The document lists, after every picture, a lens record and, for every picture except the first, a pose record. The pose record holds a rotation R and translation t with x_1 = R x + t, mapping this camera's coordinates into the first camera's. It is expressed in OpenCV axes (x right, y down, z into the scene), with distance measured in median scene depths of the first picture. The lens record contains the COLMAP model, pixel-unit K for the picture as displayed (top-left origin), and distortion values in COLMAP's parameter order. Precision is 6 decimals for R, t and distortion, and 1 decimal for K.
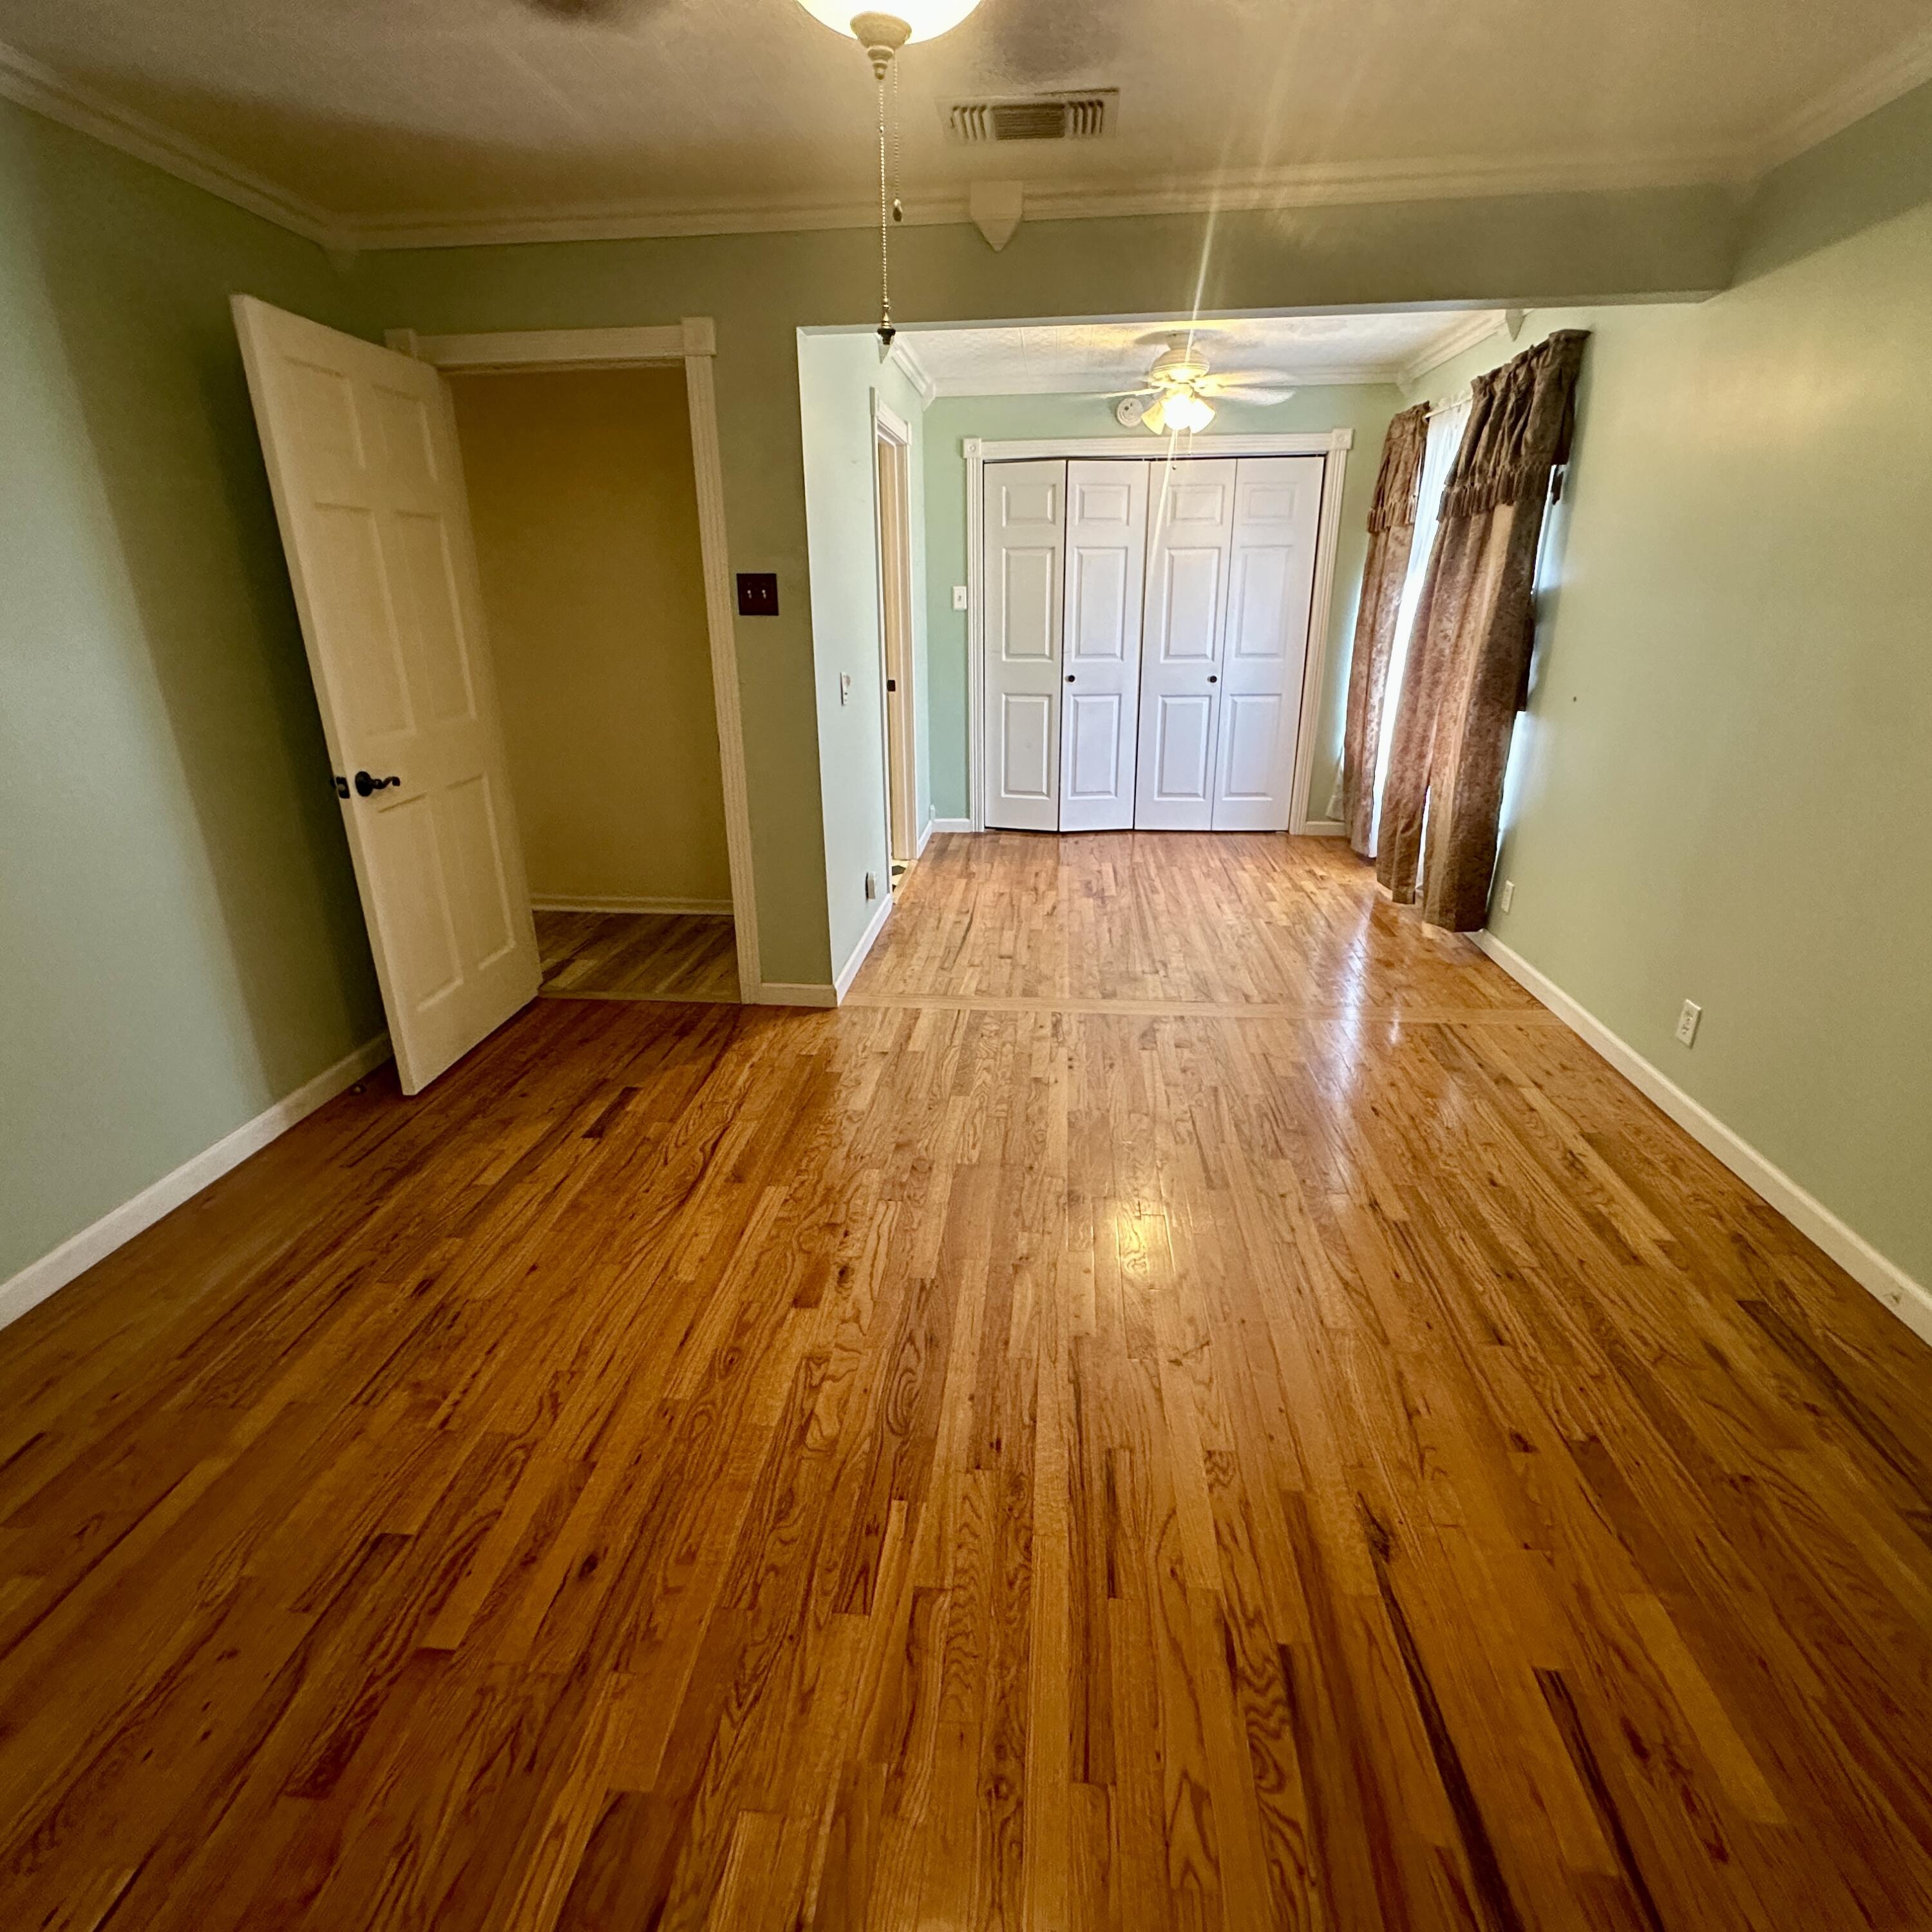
lens RADIAL K [[1031.7, 0, 962.0], [0, 1031.7, 965.3], [0, 0, 1]] dist [0.002811, 0.001294]
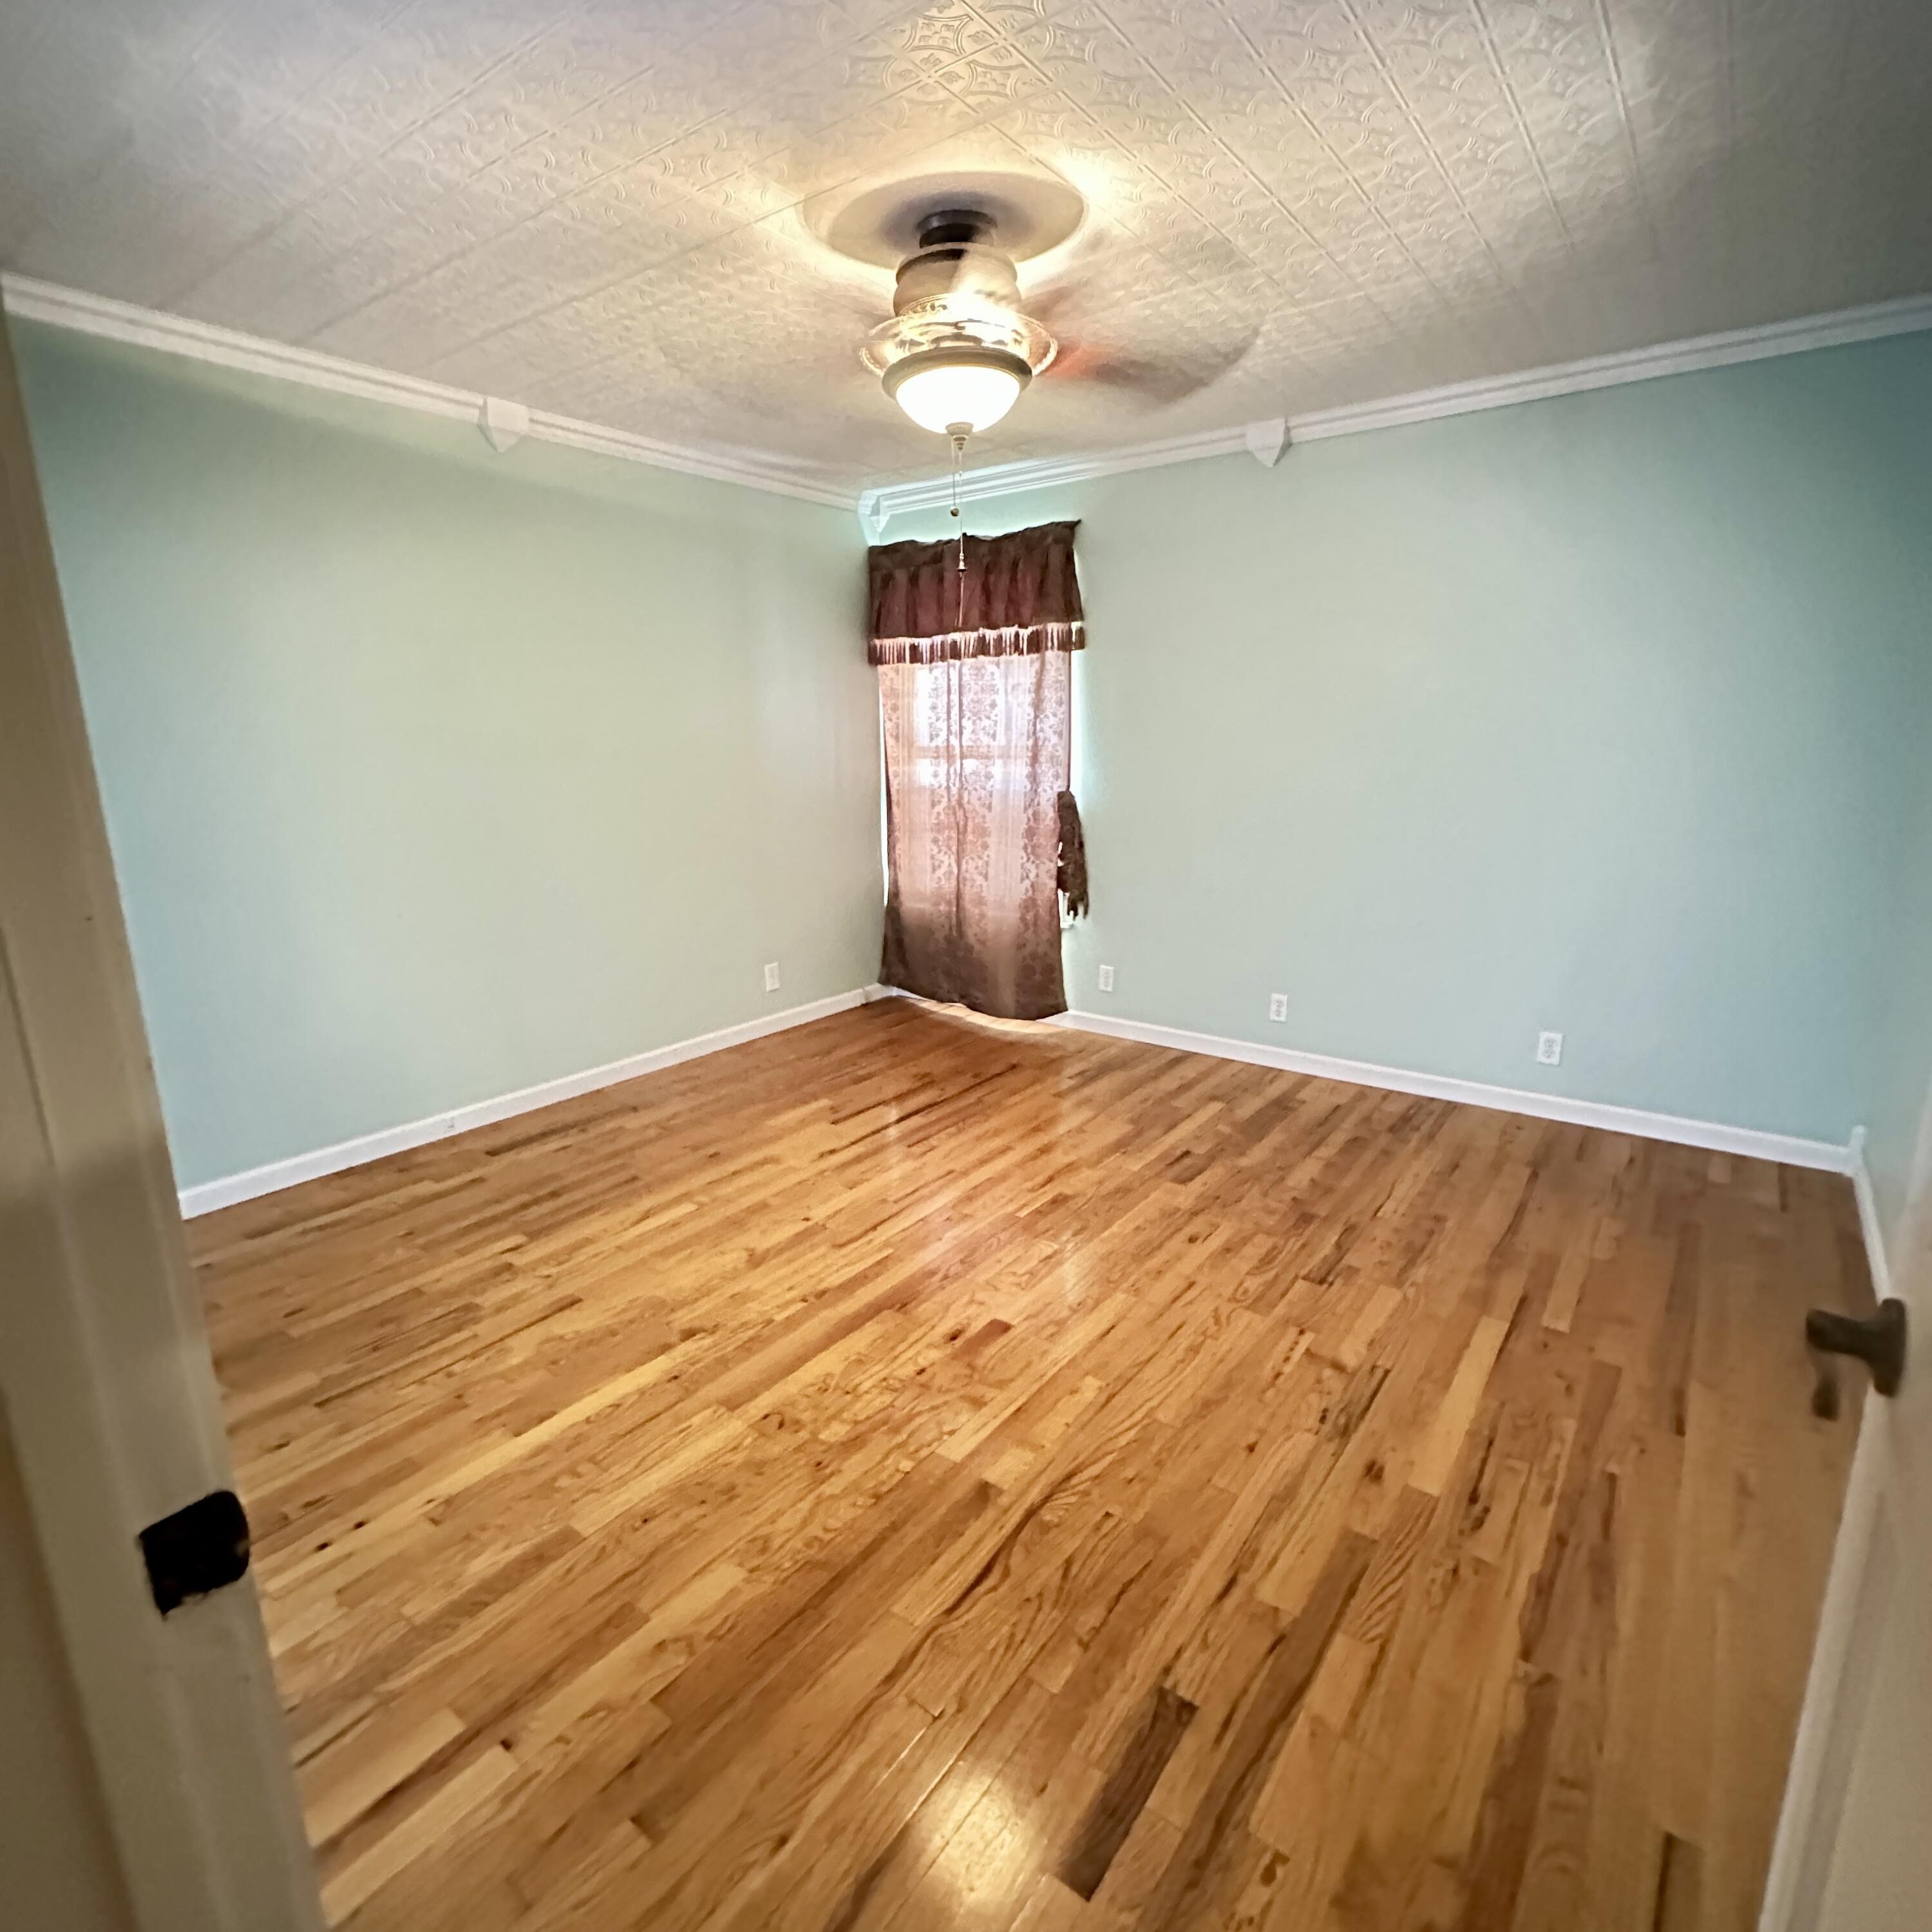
lens RADIAL K [[1031.7, 0, 964.9], [0, 1031.7, 966.6], [0, 0, 1]] dist [0.002811, 0.001294]
pose [[-0.853298, -0.095147, 0.512669, -0.627164], [0.198973, 0.849394, 0.488815, -0.530032], [-0.481967, 0.519112, -0.705854, 1.544315]]
